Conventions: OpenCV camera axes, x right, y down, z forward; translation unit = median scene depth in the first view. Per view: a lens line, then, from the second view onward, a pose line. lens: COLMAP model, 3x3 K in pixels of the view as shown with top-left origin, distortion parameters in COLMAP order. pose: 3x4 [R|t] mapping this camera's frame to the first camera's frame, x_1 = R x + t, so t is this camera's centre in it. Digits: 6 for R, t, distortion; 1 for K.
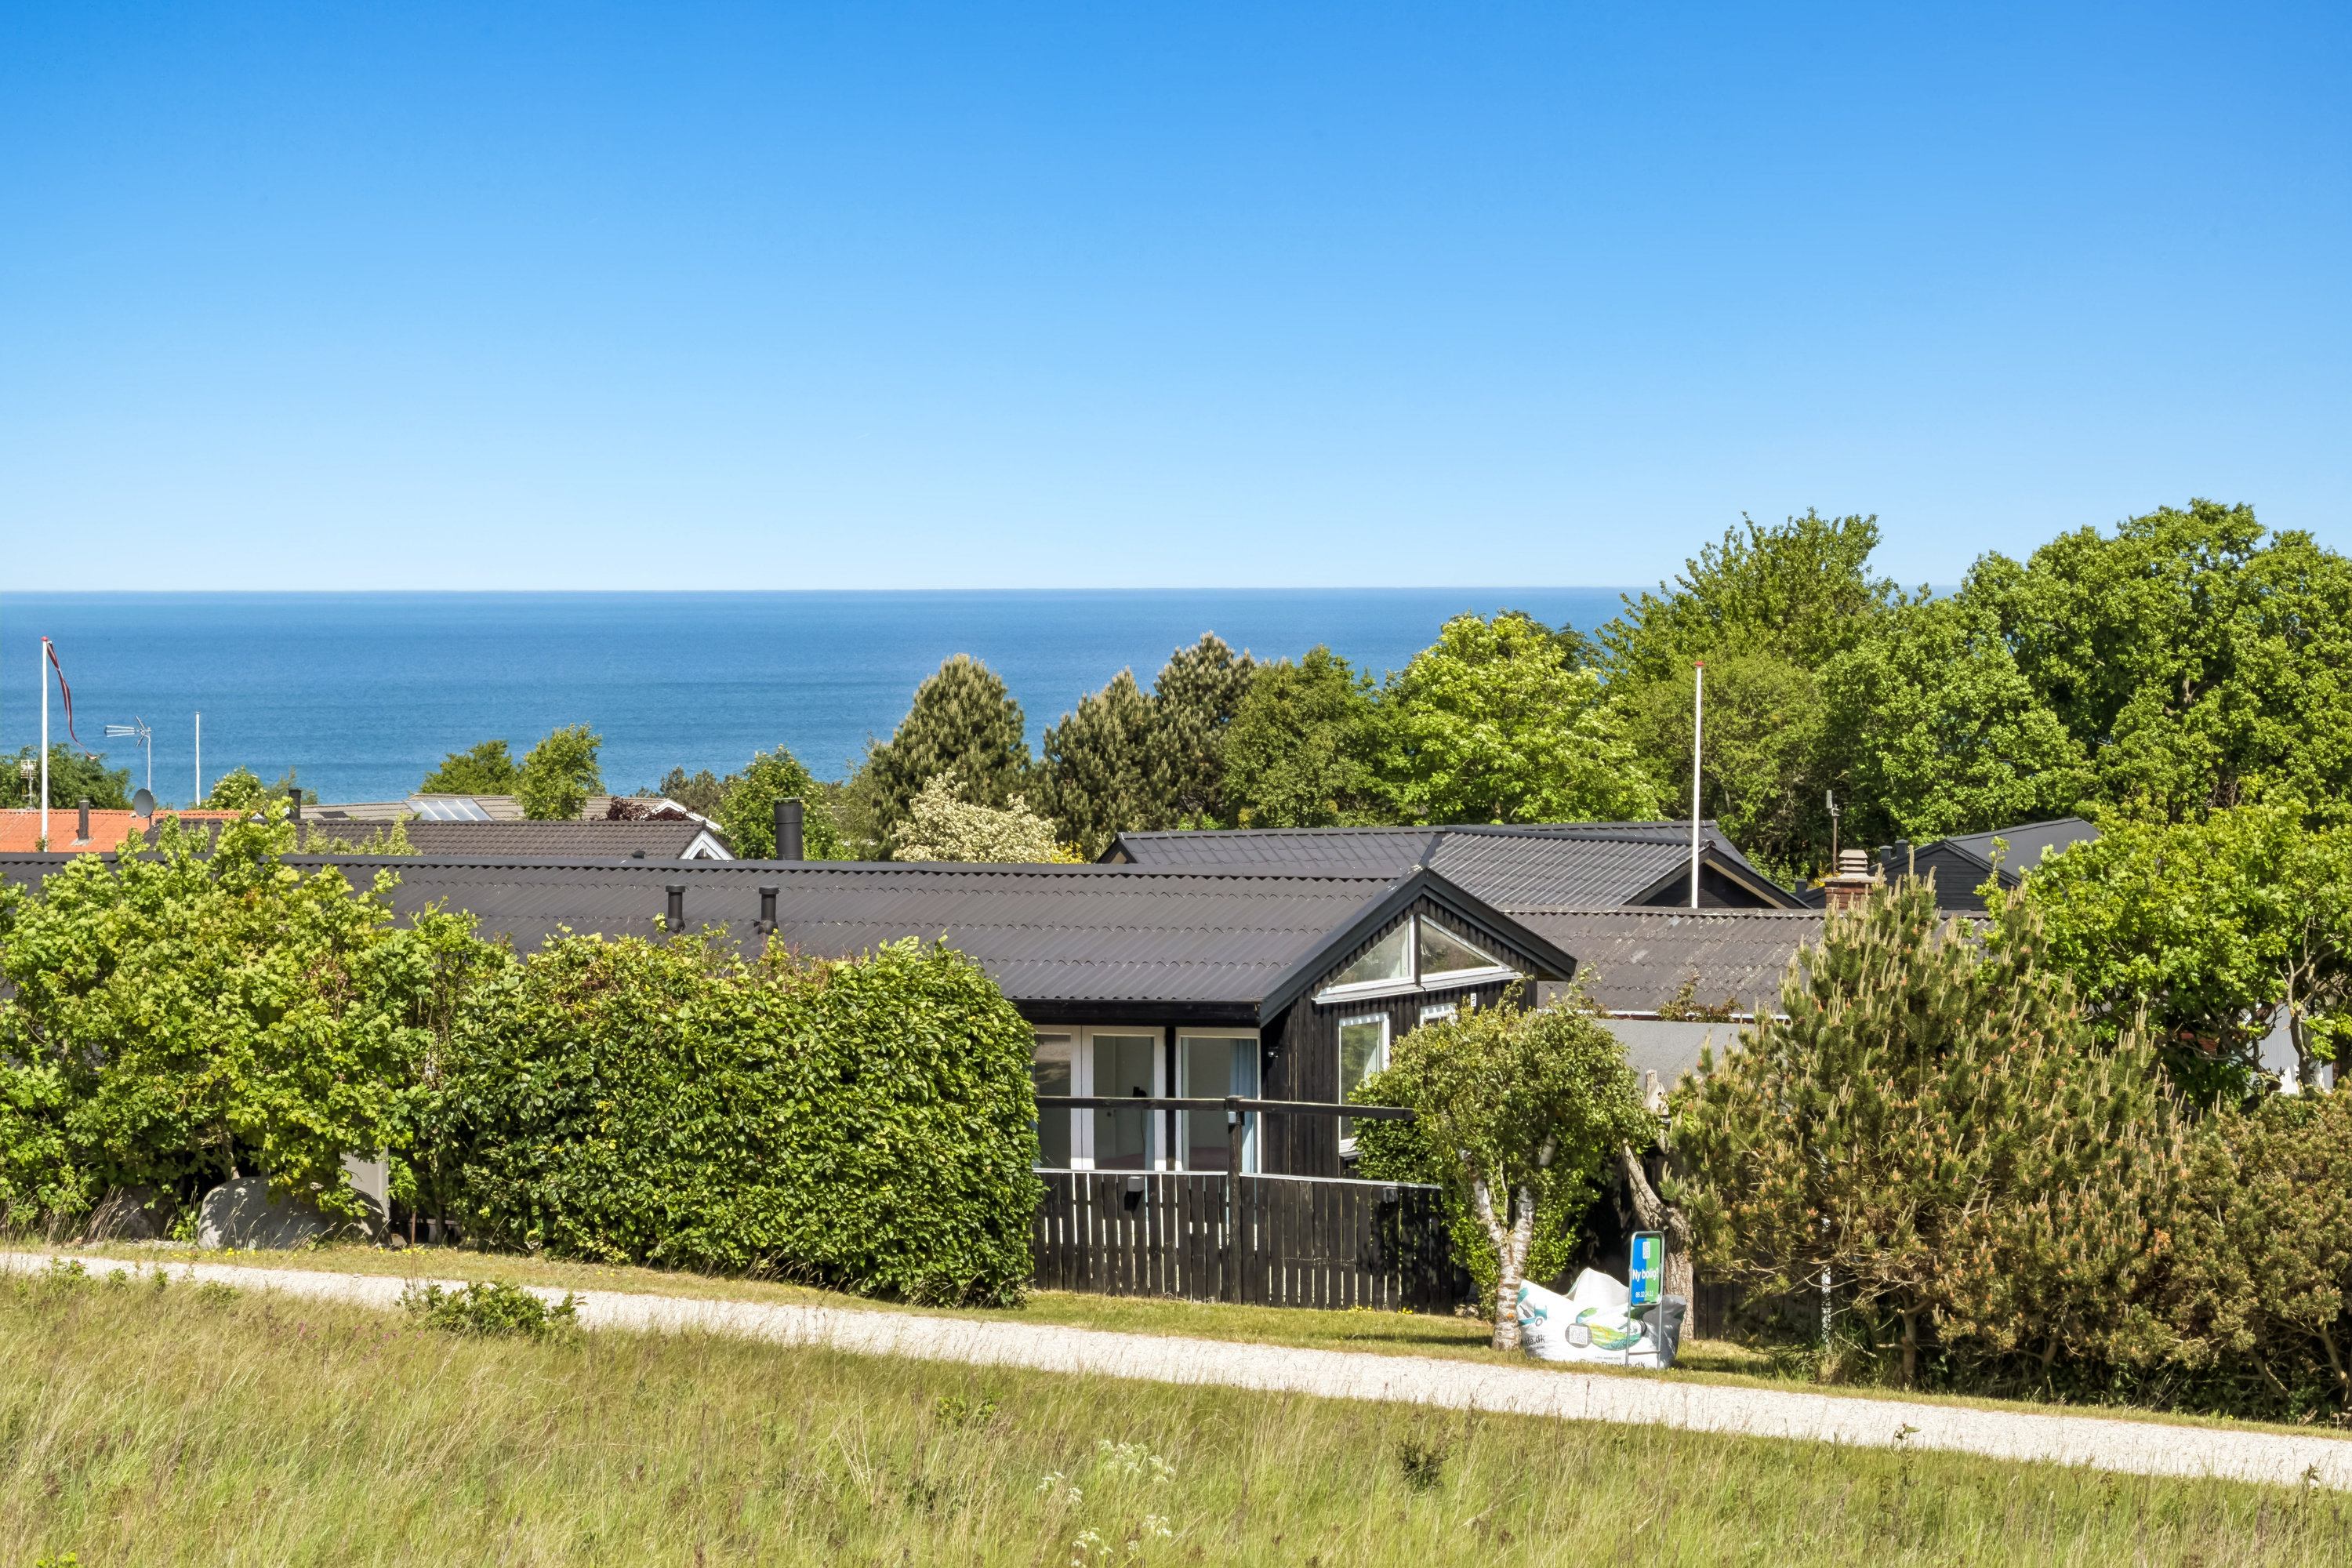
lens RADIAL K [[7194.2, 0, 1176.0], [0, 7194.2, 784.0], [0, 0, 1]] dist [-0.000194, -0.011581]
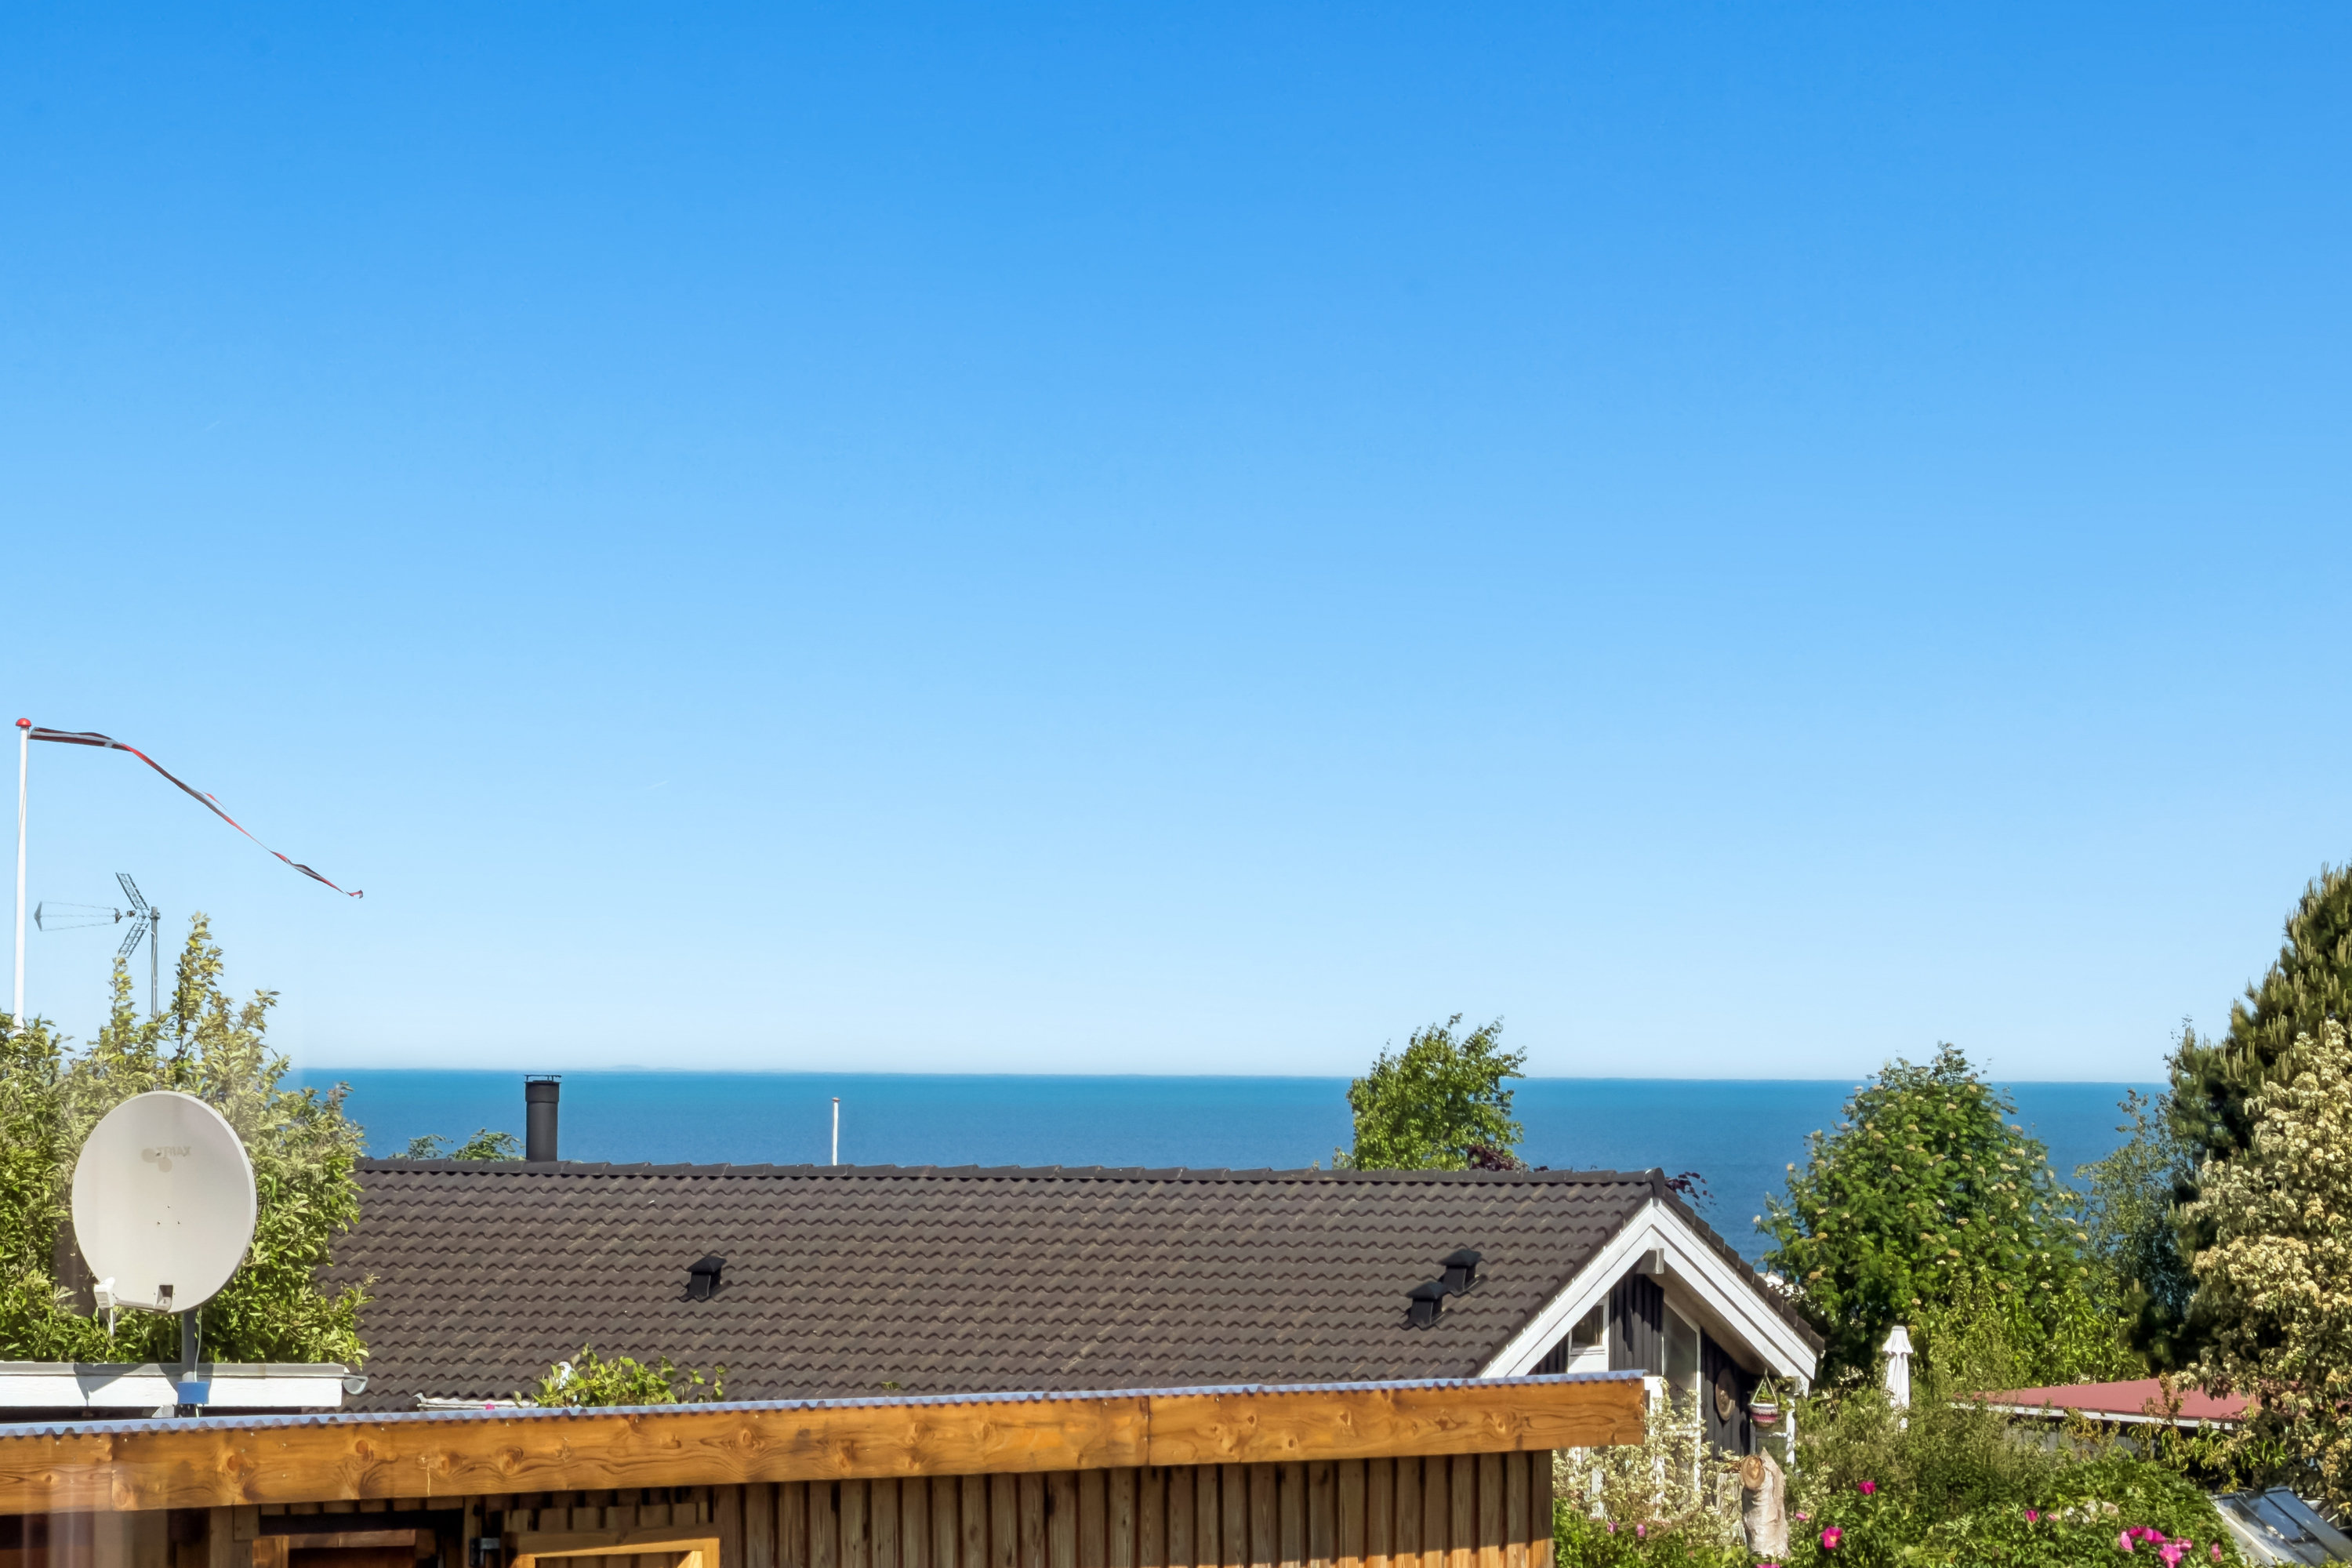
lens RADIAL K [[11132.6, 0, 1176.0], [0, 11132.6, 784.0], [0, 0, 1]] dist [0.084558, 3.002286]
pose [[0.989965, 0.004577, -0.141238, -0.010932], [-0.012161, 0.998527, -0.052880, 0.013124], [0.140788, 0.054067, 0.988562, 0.401448]]
